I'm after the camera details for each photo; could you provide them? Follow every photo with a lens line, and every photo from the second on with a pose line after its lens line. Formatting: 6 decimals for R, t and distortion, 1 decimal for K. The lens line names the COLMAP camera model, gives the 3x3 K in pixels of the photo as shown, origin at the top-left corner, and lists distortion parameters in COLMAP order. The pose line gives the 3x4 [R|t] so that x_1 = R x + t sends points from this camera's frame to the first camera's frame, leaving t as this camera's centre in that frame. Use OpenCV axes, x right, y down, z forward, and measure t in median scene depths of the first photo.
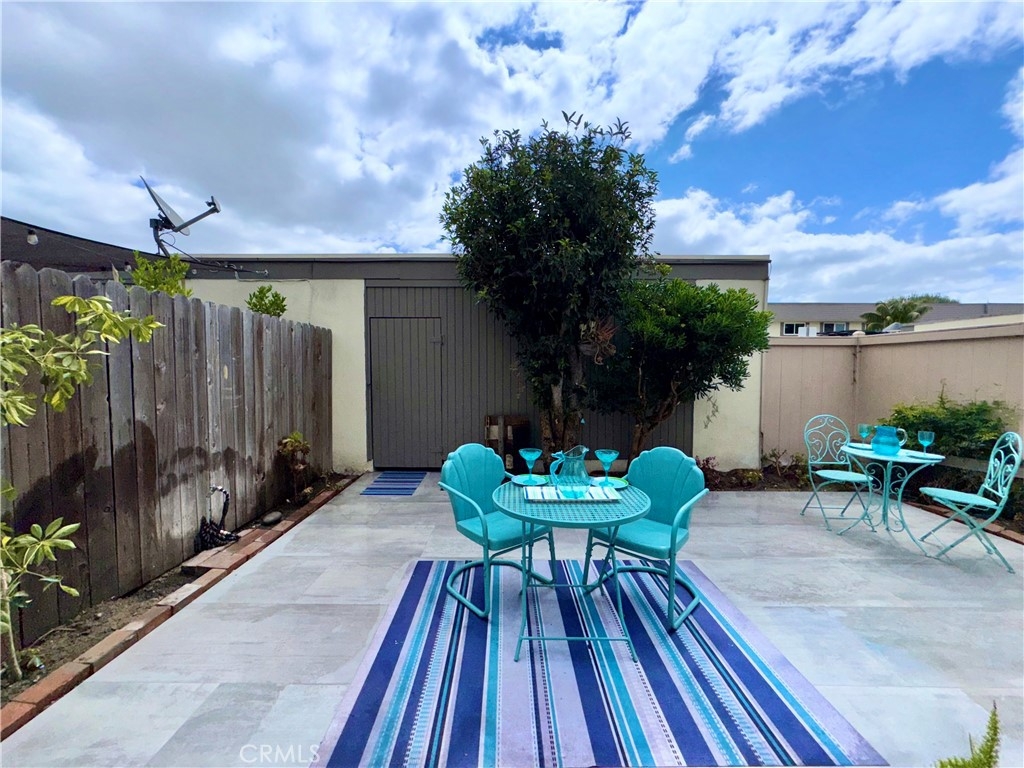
lens RADIAL K [[408.9, 0, 509.7], [0, 408.9, 386.7], [0, 0, 1]] dist [-0.000922, 0.000456]
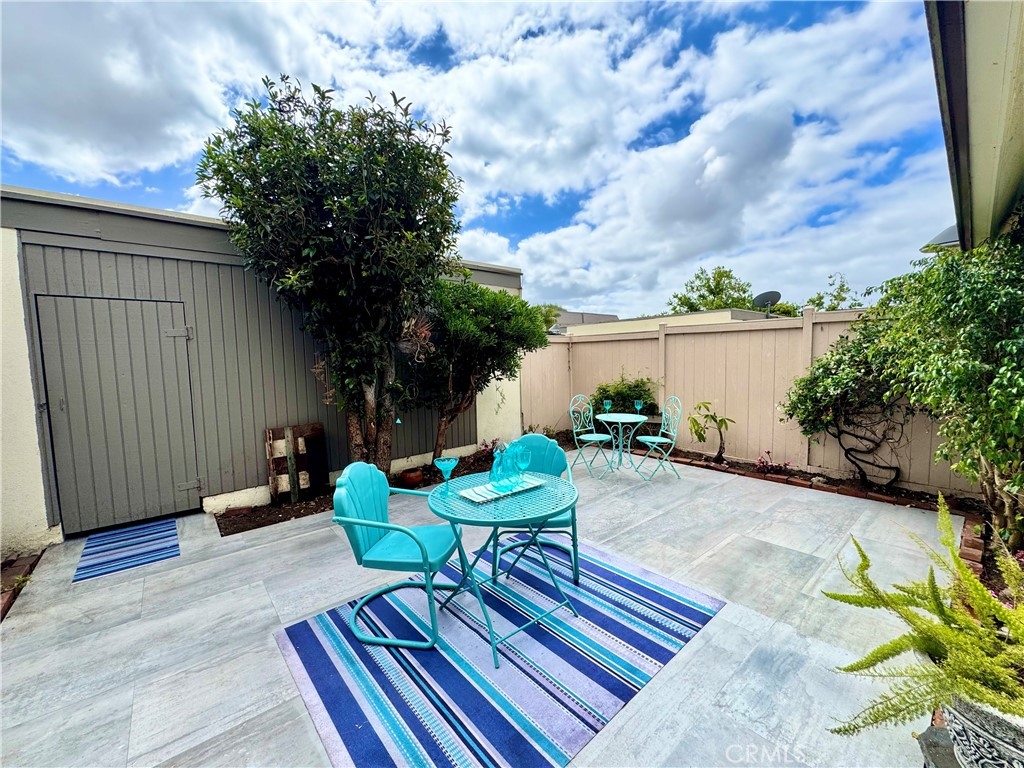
lens RADIAL K [[408.9, 0, 512.7], [0, 408.9, 386.5], [0, 0, 1]] dist [-0.000922, 0.000456]
pose [[0.762629, -0.066708, 0.643388, -0.281663], [0.055131, 0.997752, 0.038101, -0.023645], [-0.644483, 0.006414, 0.764592, 0.109450]]
